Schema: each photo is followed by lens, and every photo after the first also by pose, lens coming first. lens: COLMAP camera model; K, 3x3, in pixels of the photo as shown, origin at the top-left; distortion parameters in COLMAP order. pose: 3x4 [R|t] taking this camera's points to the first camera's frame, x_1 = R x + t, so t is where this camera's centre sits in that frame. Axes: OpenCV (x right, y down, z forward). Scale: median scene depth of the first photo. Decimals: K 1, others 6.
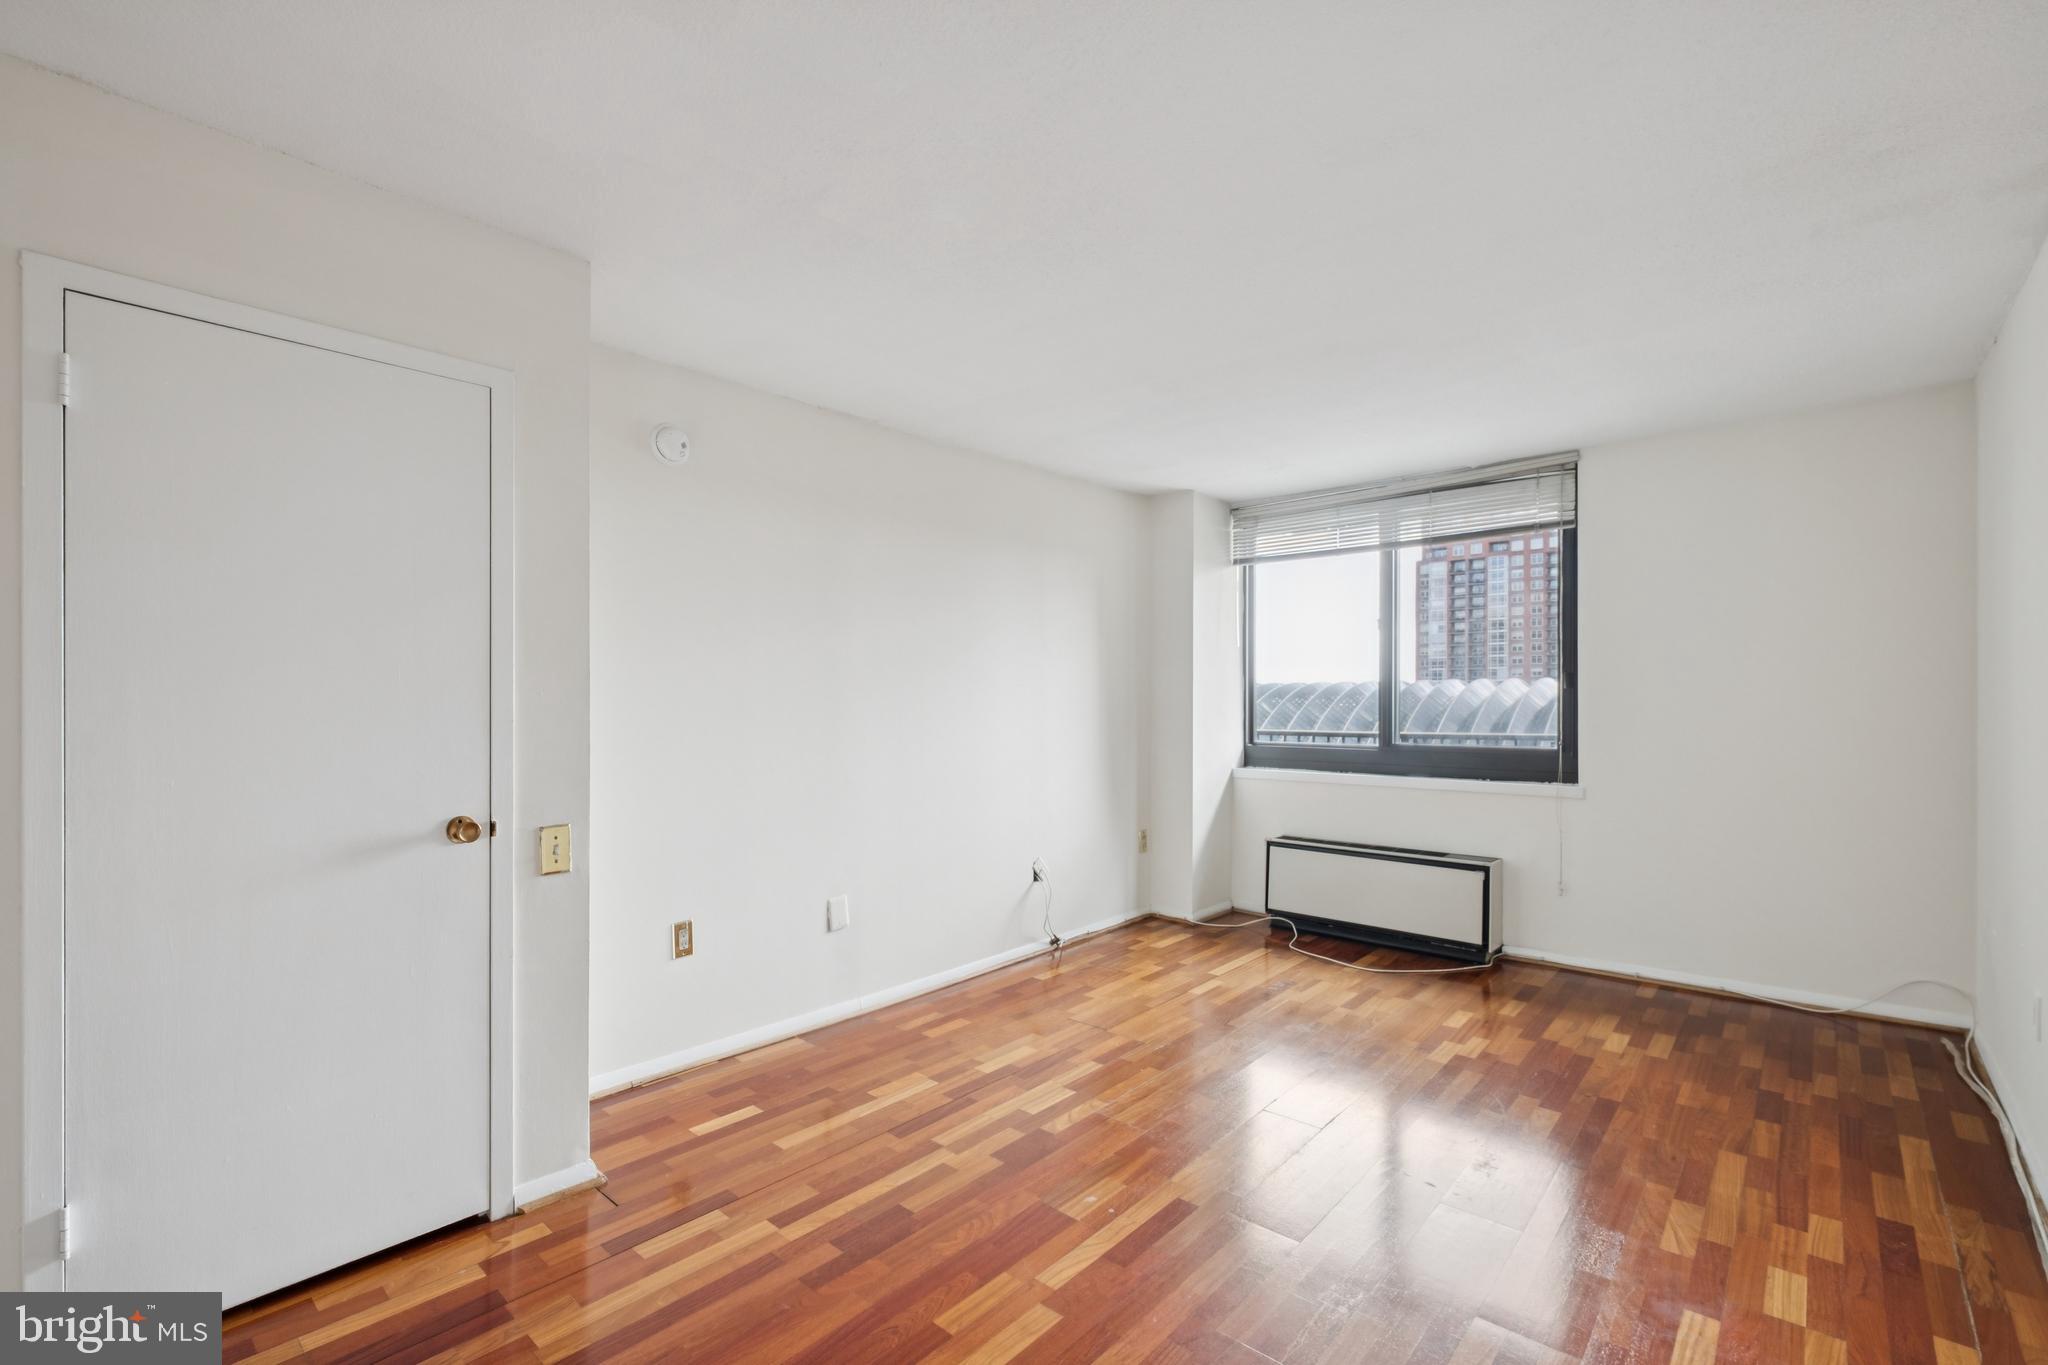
lens RADIAL K [[878.7, 0, 1028.1], [0, 878.7, 695.3], [0, 0, 1]] dist [0.012726, 0.000164]
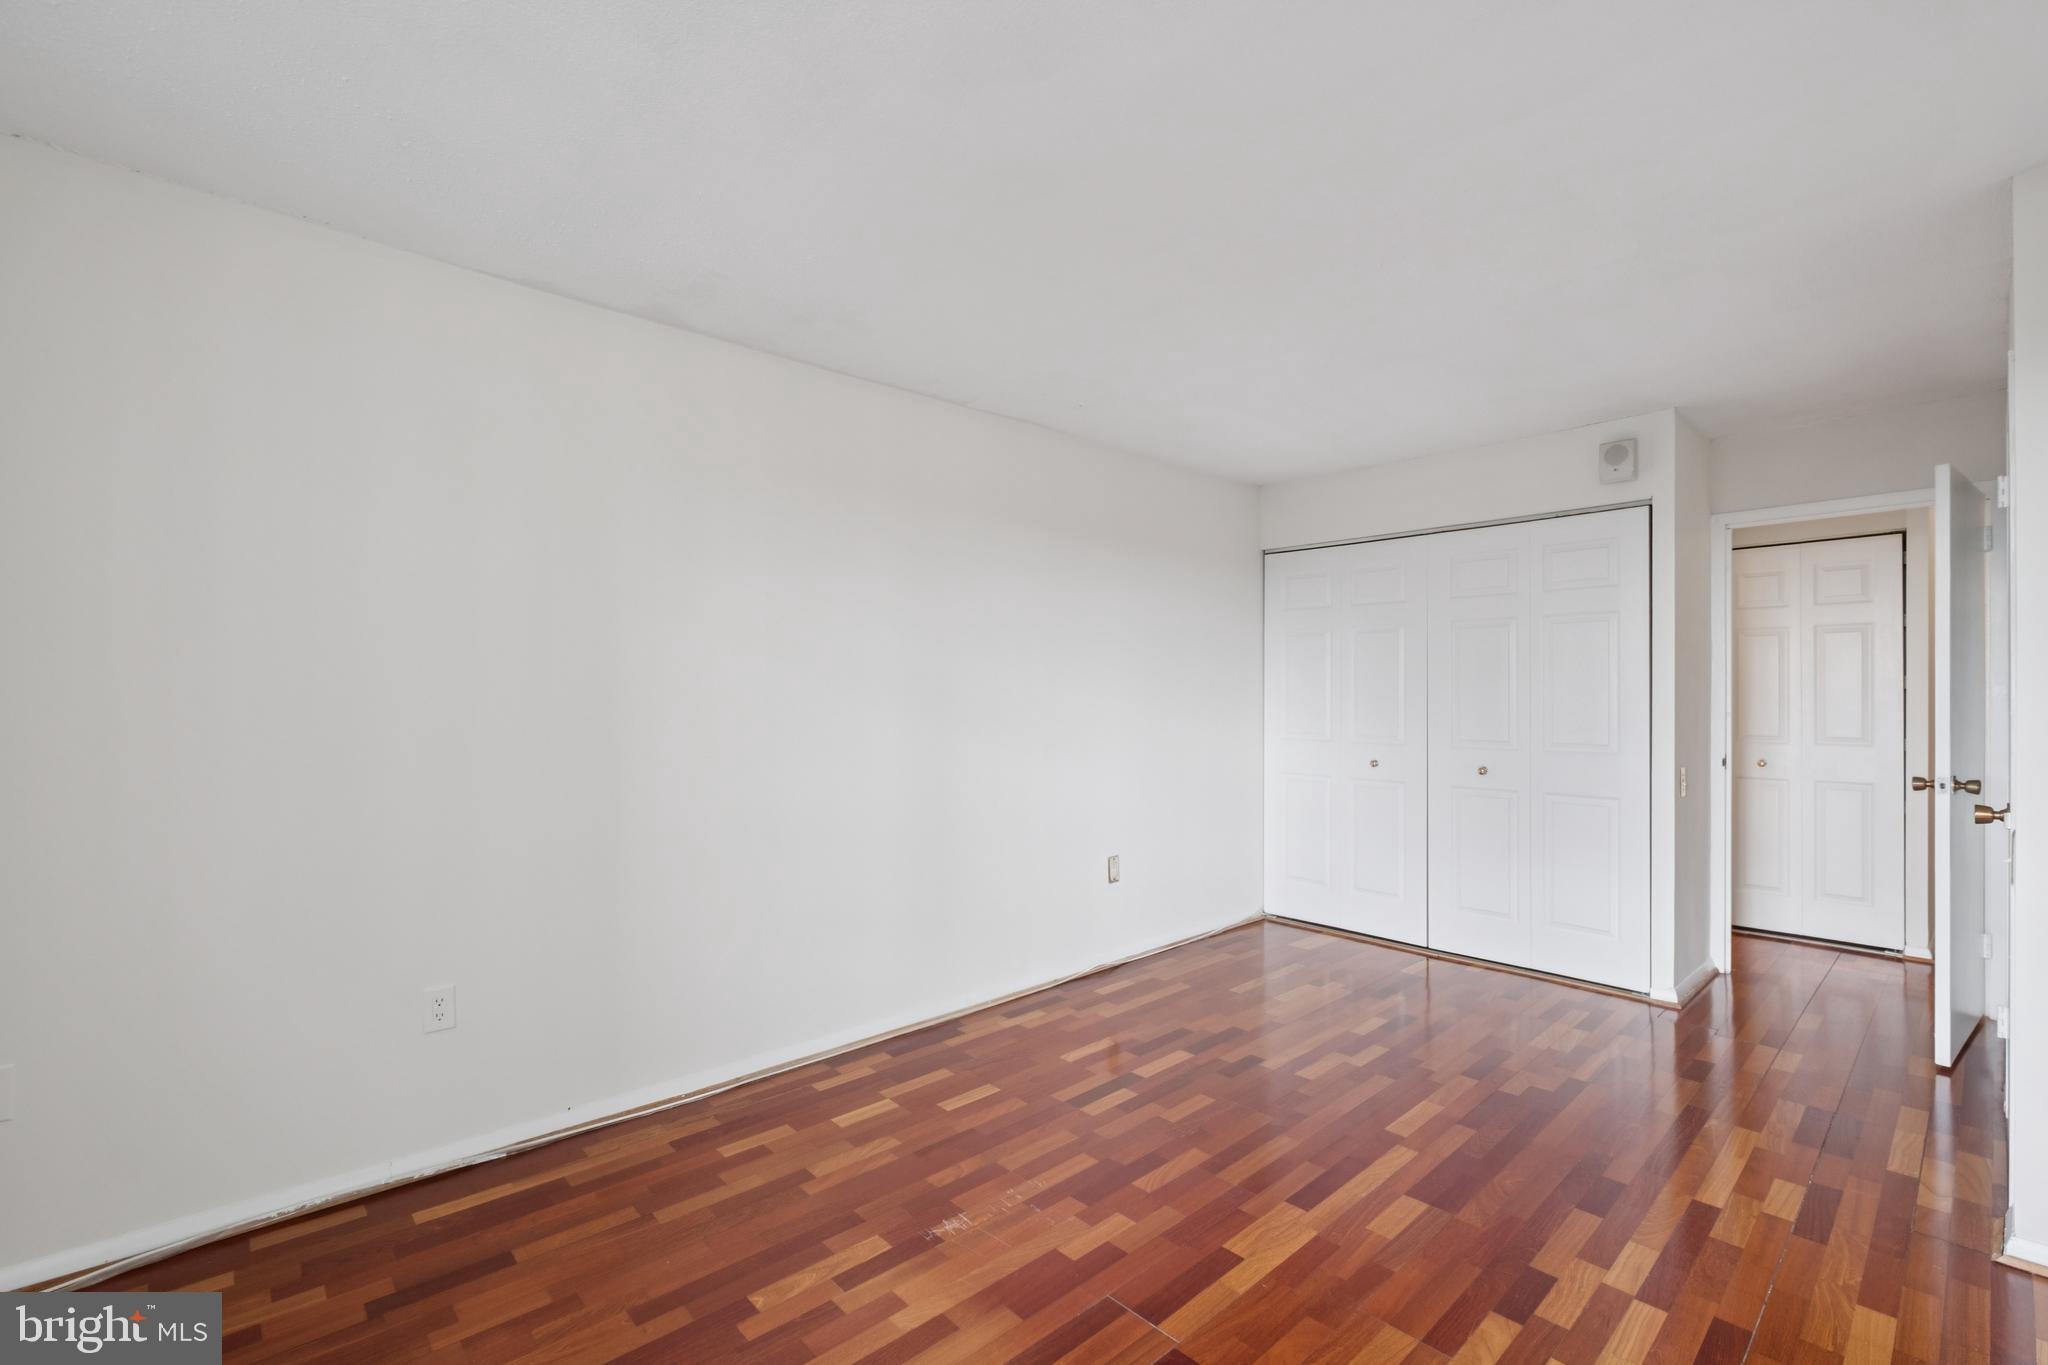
lens RADIAL K [[878.7, 0, 1025.3], [0, 878.7, 692.7], [0, 0, 1]] dist [0.012726, 0.000164]
pose [[-0.995021, -0.000327, 0.099666, 0.385692], [-0.001409, 0.999941, -0.010787, 0.011000], [-0.099657, -0.010874, -0.994962, 2.032798]]
